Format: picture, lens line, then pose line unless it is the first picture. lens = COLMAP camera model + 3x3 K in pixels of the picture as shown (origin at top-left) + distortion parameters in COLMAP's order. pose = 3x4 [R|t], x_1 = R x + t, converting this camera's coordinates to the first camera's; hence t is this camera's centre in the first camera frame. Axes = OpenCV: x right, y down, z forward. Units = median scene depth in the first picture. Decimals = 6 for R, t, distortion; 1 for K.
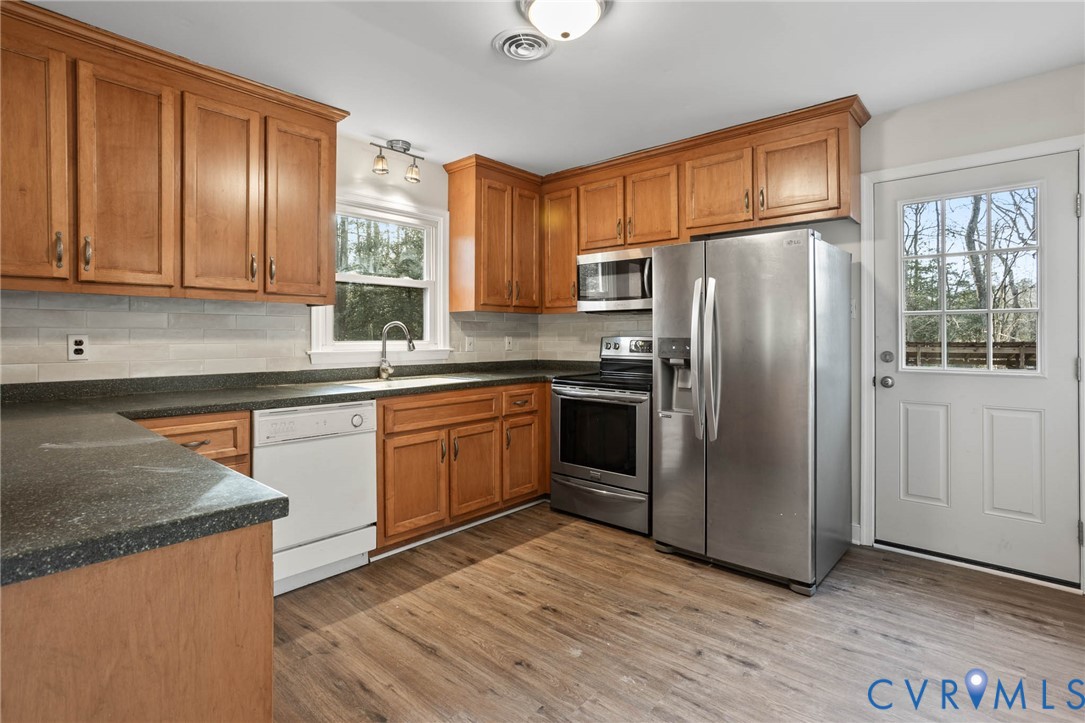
lens RADIAL K [[564.2, 0, 546.8], [0, 564.2, 357.4], [0, 0, 1]] dist [-0.067939, 0.040112]
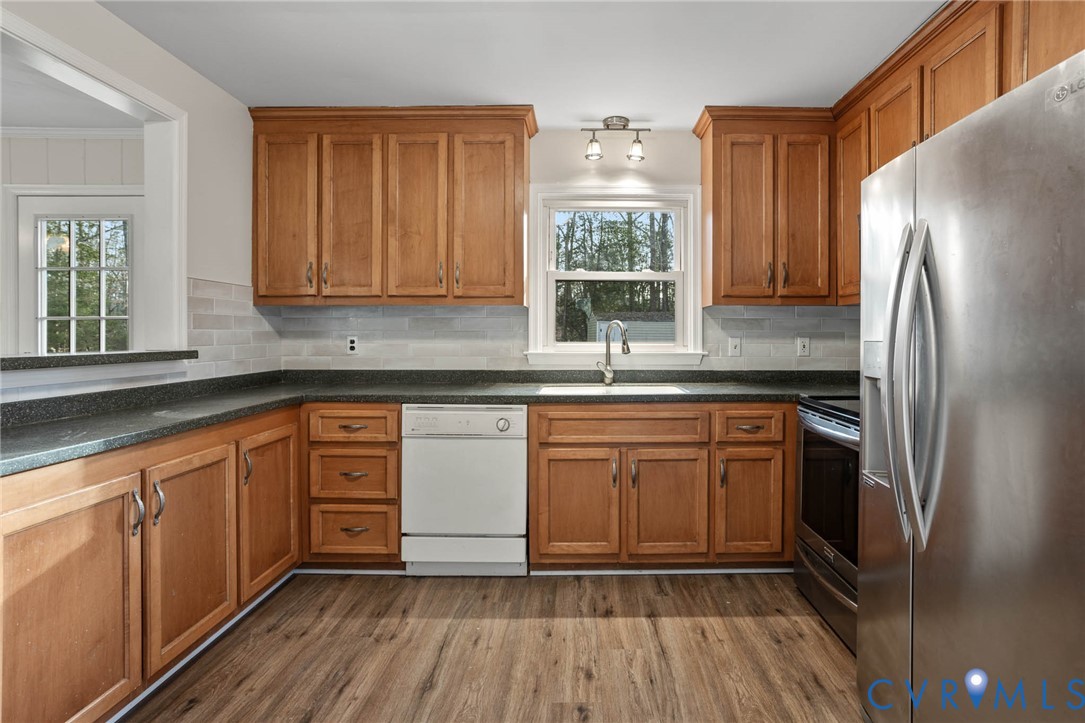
lens RADIAL K [[564.2, 0, 546.8], [0, 564.2, 357.4], [0, 0, 1]] dist [-0.067939, 0.040112]
pose [[0.634896, 0.029148, -0.772048, 0.432884], [-0.028400, 0.999493, 0.014380, -0.018152], [0.772075, 0.012796, 0.635402, 0.418134]]
